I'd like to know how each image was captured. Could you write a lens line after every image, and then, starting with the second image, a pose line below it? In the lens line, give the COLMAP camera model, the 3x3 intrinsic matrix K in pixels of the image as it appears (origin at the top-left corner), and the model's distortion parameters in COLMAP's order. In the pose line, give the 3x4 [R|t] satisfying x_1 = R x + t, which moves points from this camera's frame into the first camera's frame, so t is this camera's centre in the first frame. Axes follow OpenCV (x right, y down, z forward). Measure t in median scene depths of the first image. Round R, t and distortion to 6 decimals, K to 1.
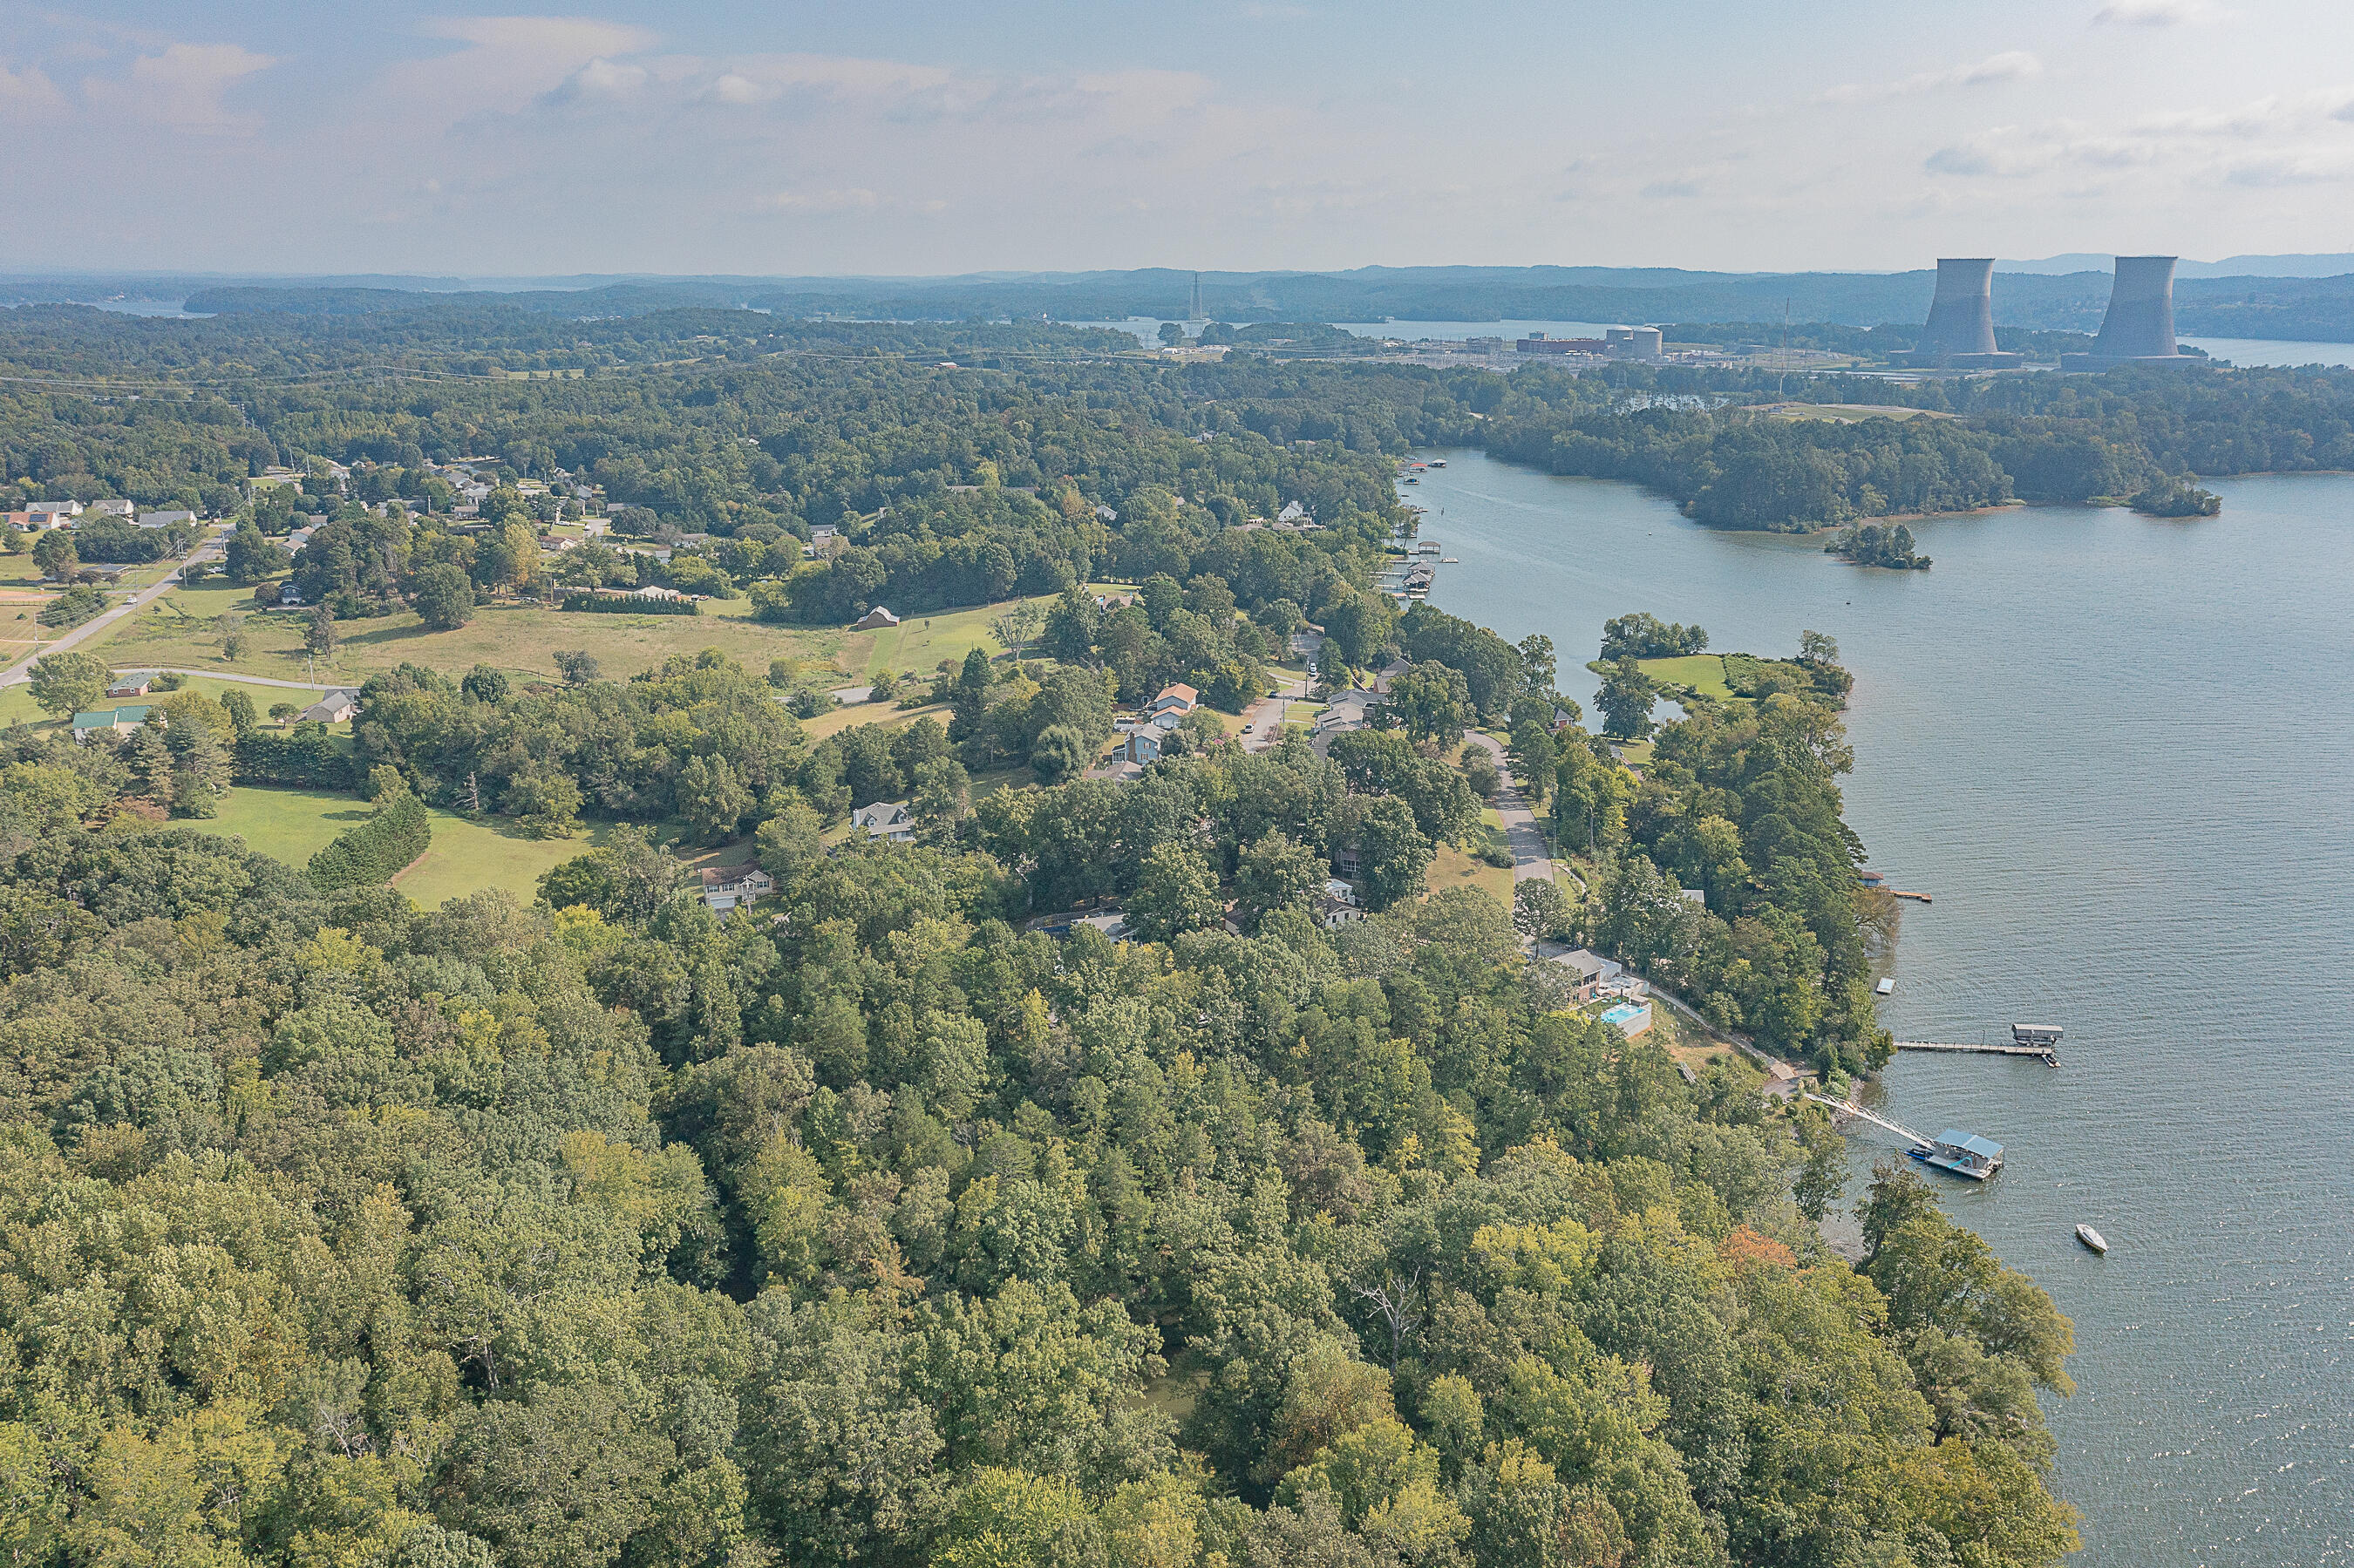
lens RADIAL K [[1847.9, 0, 1169.3], [0, 1847.9, 761.5], [0, 0, 1]] dist [0.011714, 0.003992]
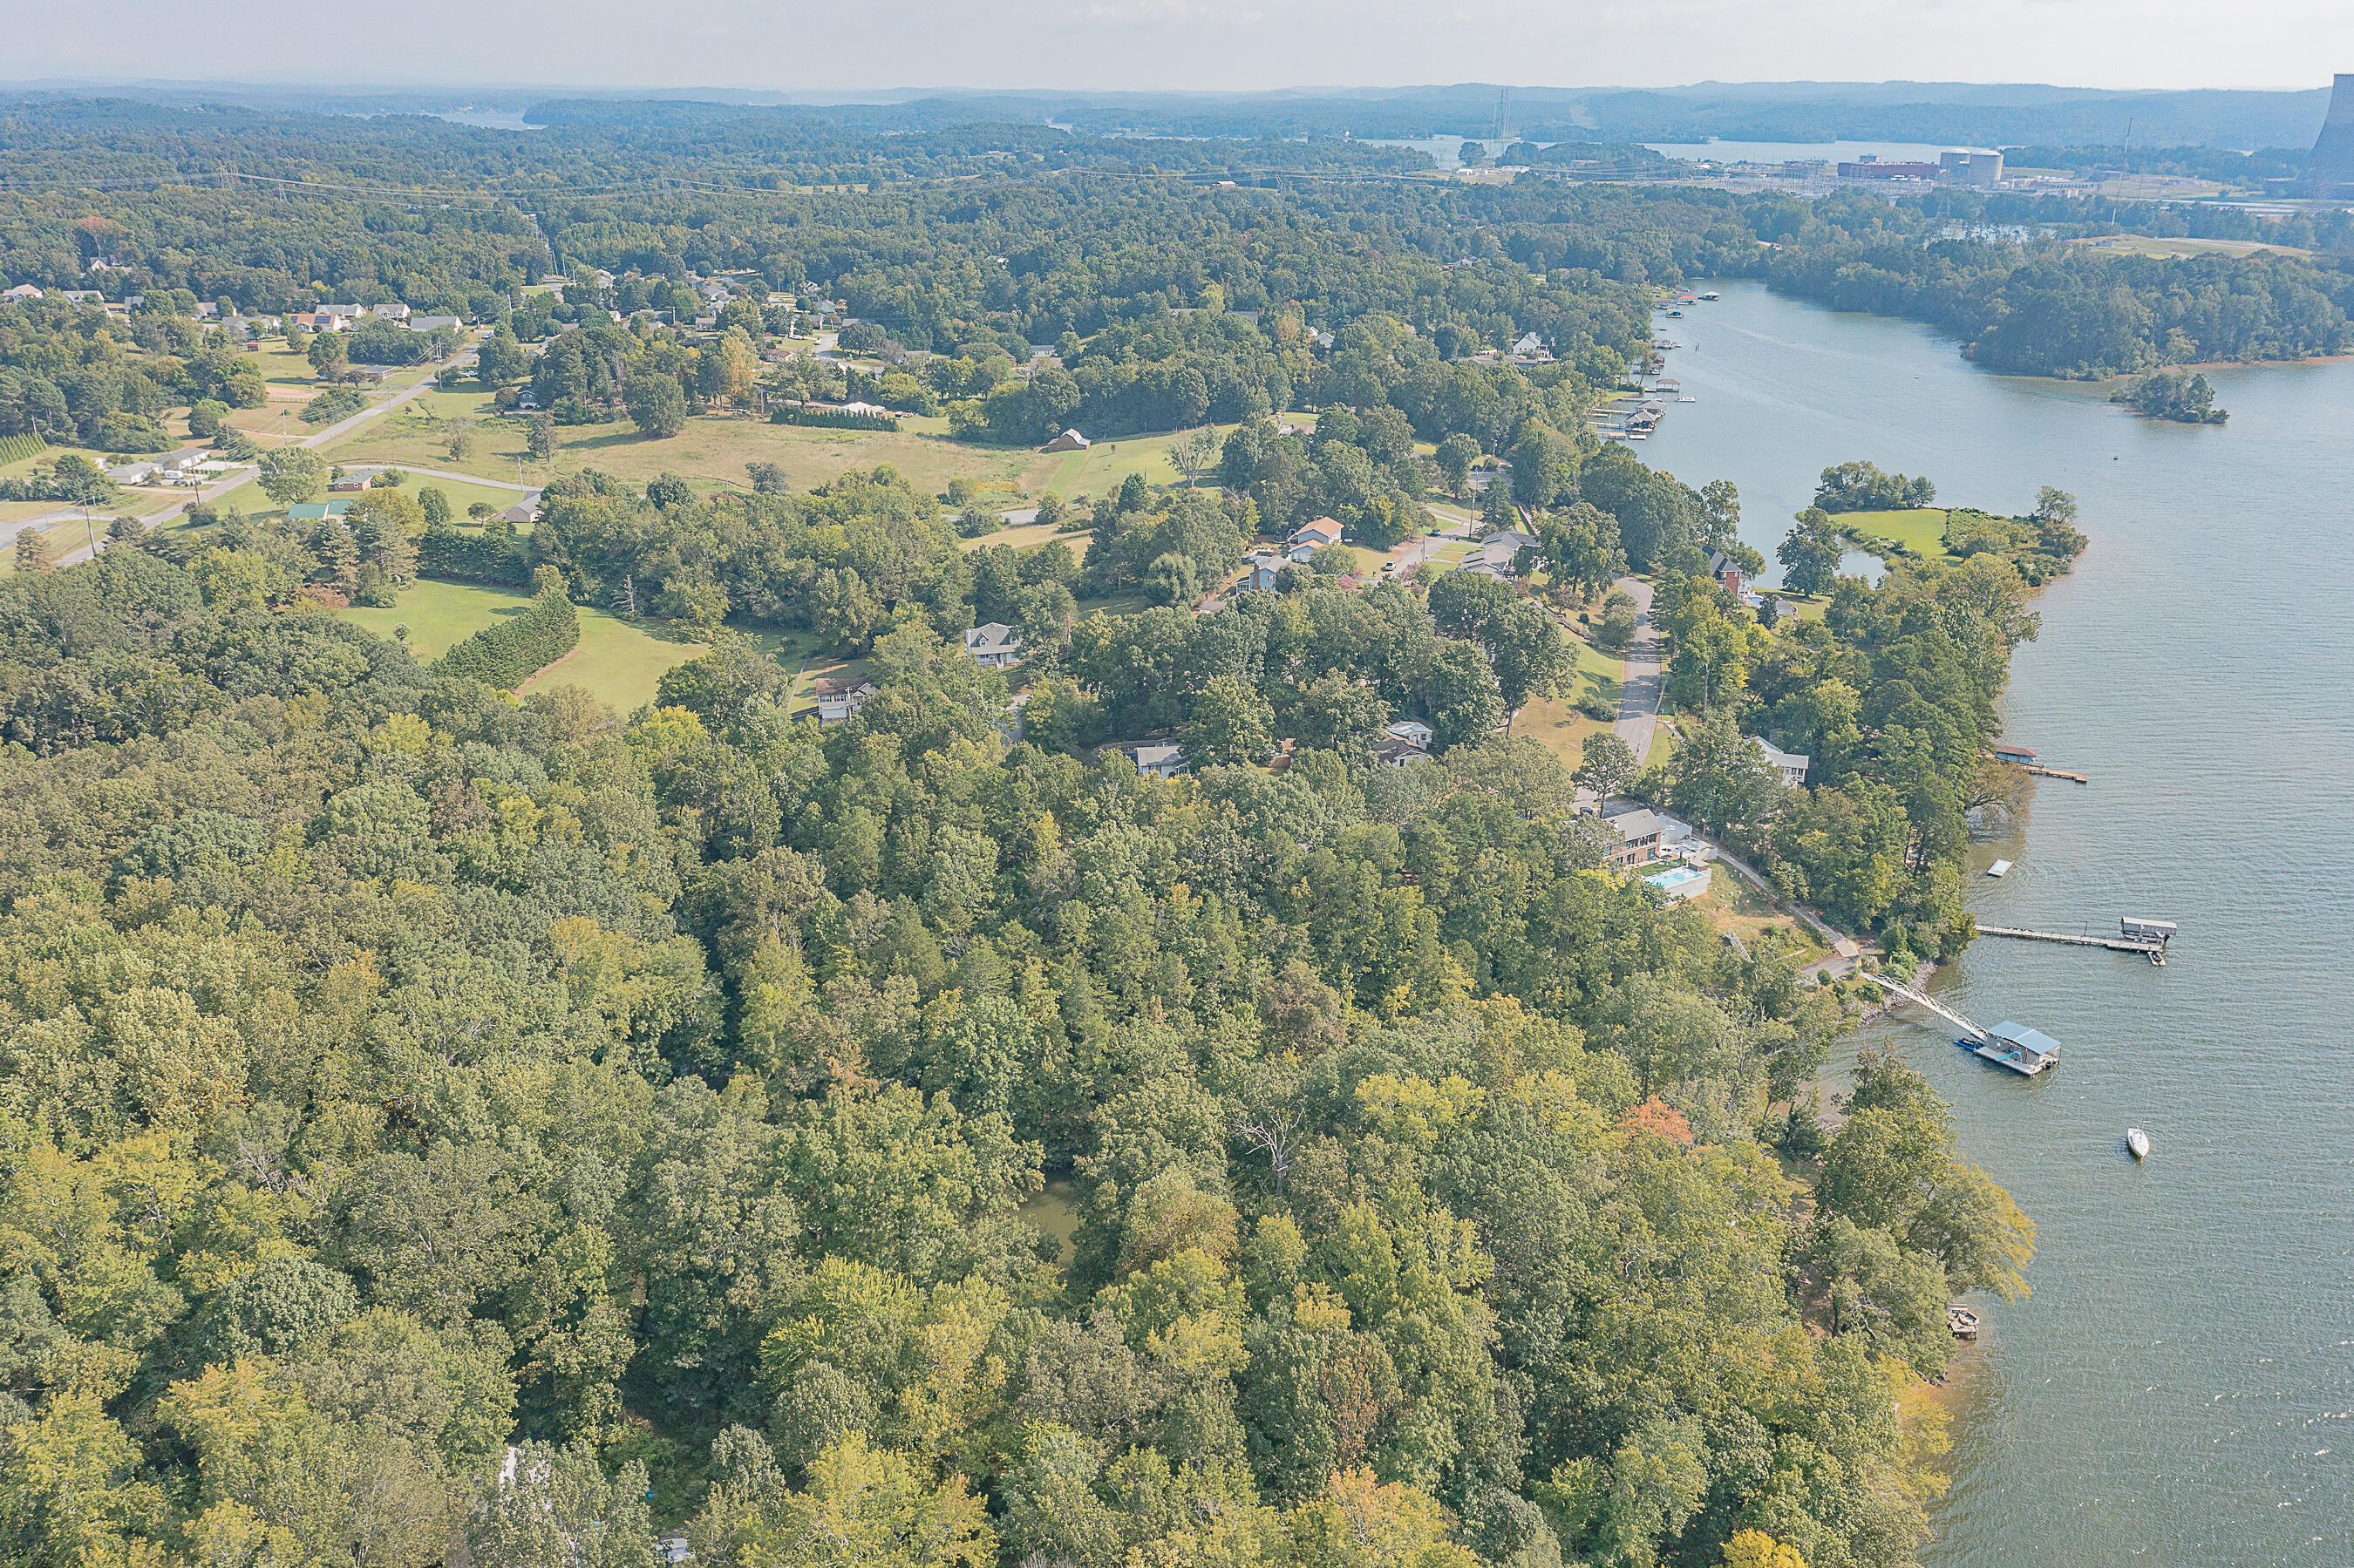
lens RADIAL K [[1847.9, 0, 1169.3], [0, 1847.9, 761.5], [0, 0, 1]] dist [0.011714, 0.003992]
pose [[0.986755, 0.059280, -0.151000, 0.091098], [-0.045353, 0.994533, 0.094064, -0.001919], [0.155751, -0.085970, 0.984048, 0.009723]]
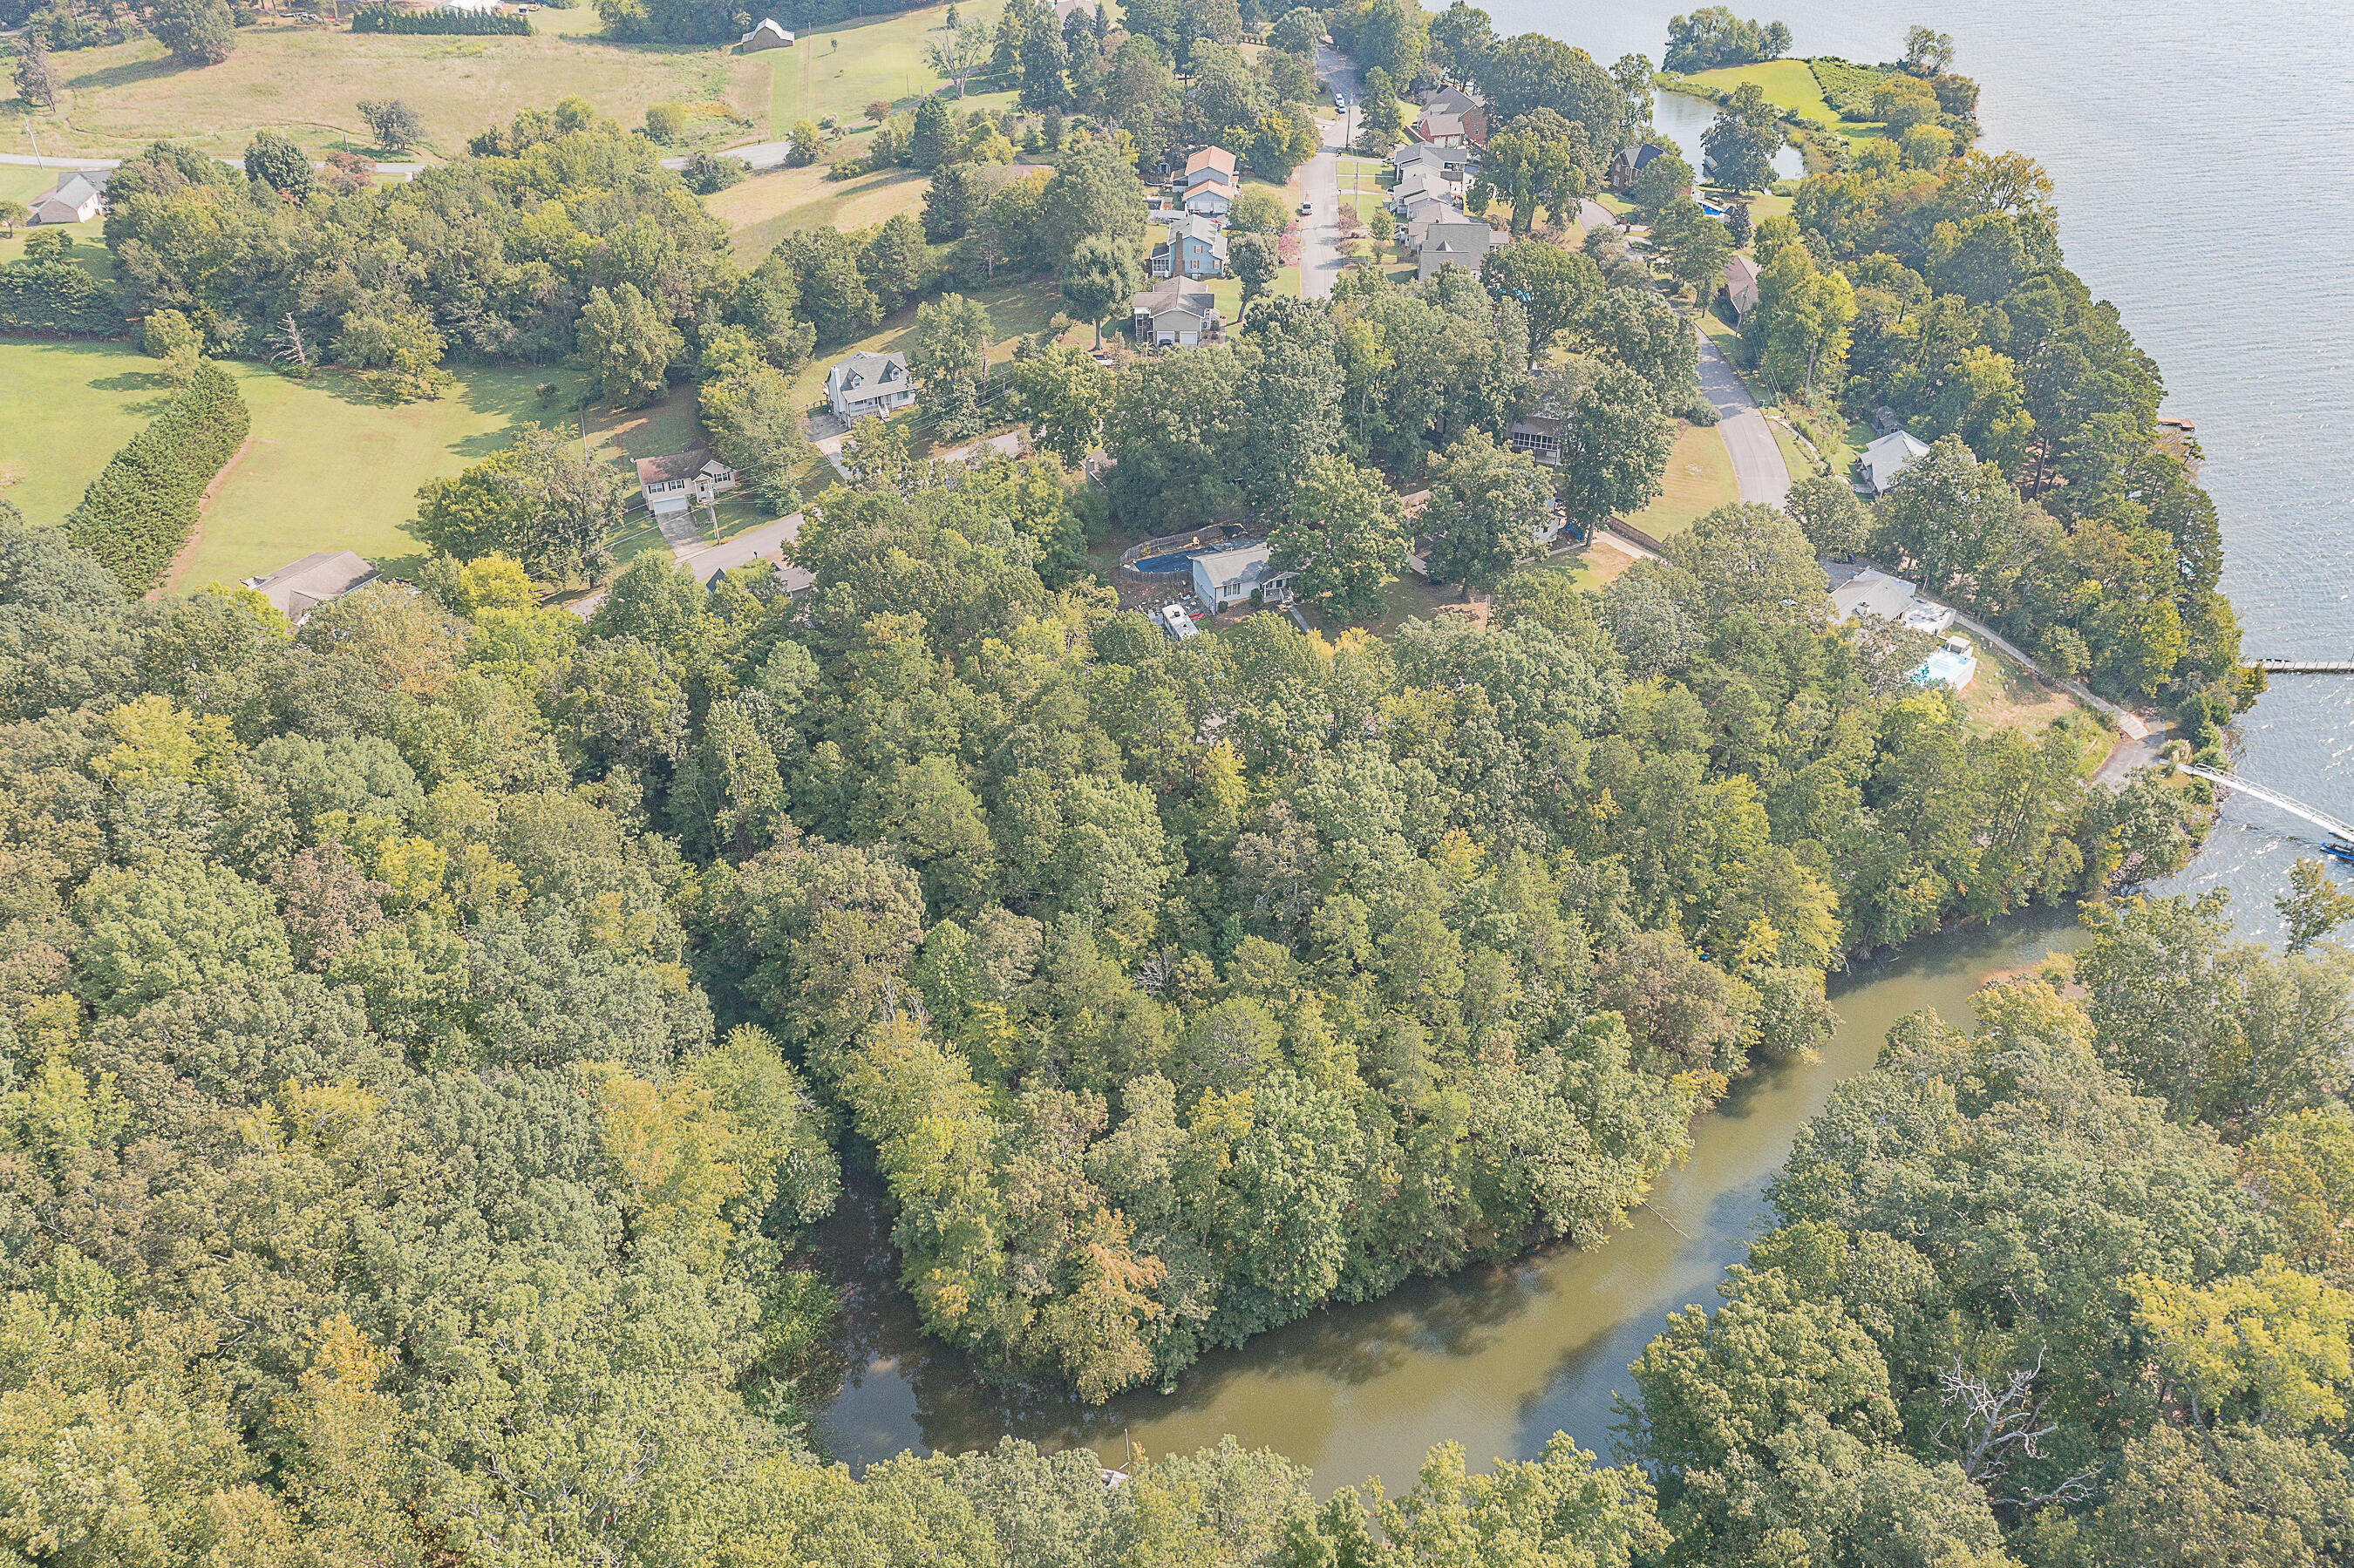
lens RADIAL K [[1847.9, 0, 1169.3], [0, 1847.9, 761.5], [0, 0, 1]] dist [0.011714, 0.003992]
pose [[0.996415, -0.050250, 0.068059, -0.087502], [0.025505, 0.945483, 0.324671, -0.057544], [-0.080663, -0.321771, 0.943375, 0.220378]]
